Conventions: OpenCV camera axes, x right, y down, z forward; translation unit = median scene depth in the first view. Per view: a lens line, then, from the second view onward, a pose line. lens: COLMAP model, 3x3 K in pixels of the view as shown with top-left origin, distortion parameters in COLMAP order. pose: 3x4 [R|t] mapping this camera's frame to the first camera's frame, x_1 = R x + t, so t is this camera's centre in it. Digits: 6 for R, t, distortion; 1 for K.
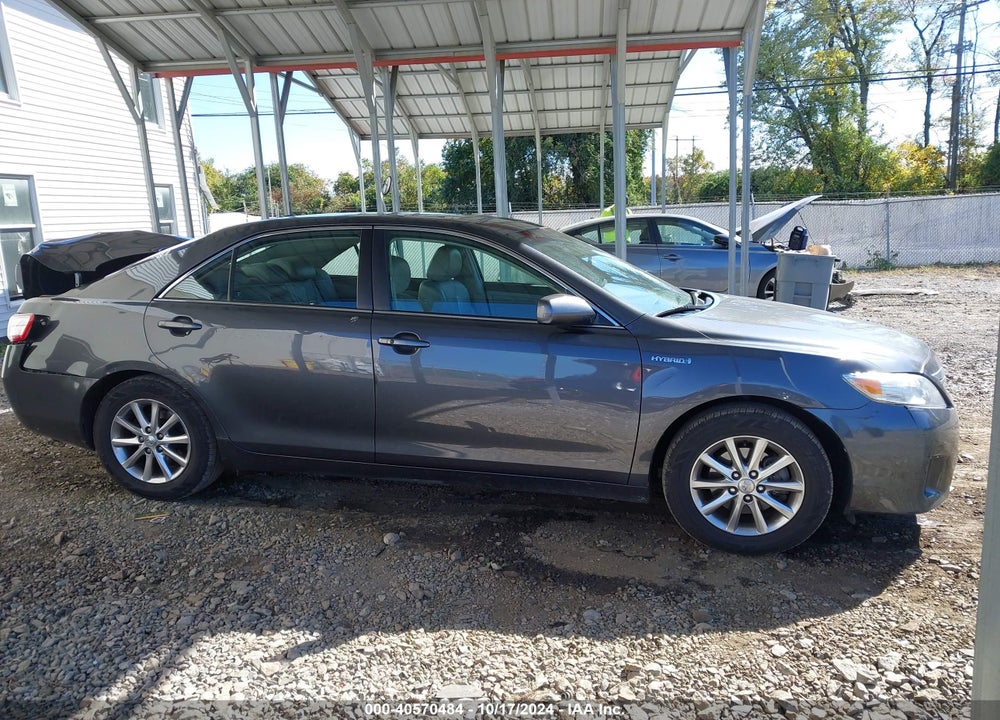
lens RADIAL K [[788.2, 0, 500.8], [0, 788.2, 377.0], [0, 0, 1]] dist [0.005298, 0.007824]
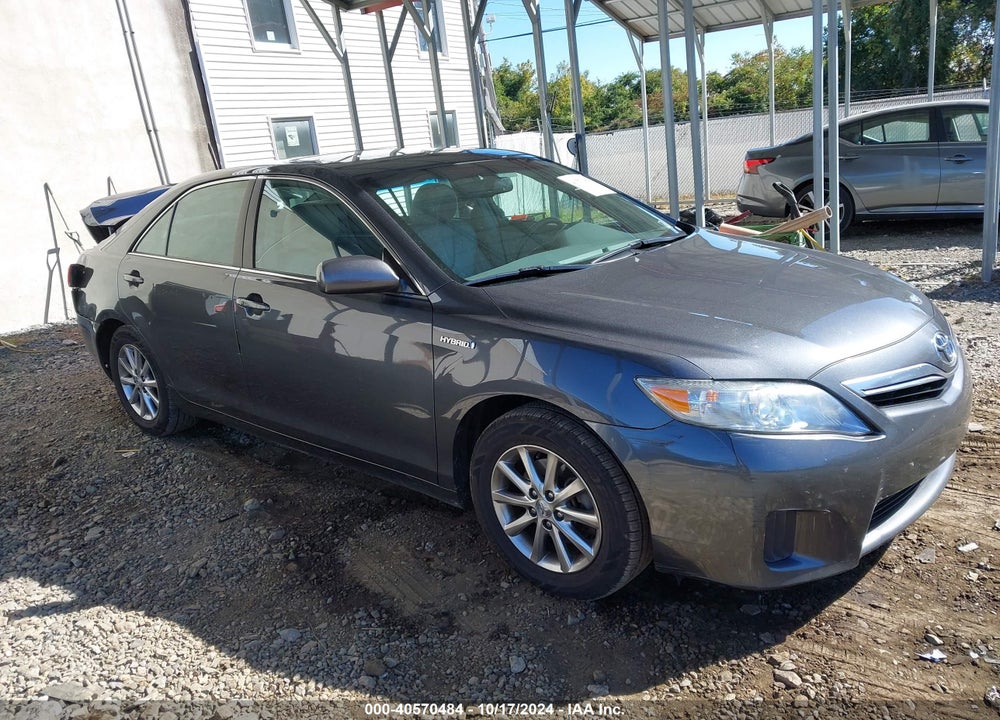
lens RADIAL K [[788.2, 0, 500.8], [0, 788.2, 377.0], [0, 0, 1]] dist [0.005298, 0.007824]
pose [[0.886720, 0.071473, -0.456748, 0.601665], [-0.018920, 0.992760, 0.118619, -0.078153], [0.461919, -0.096541, 0.881652, 0.309913]]
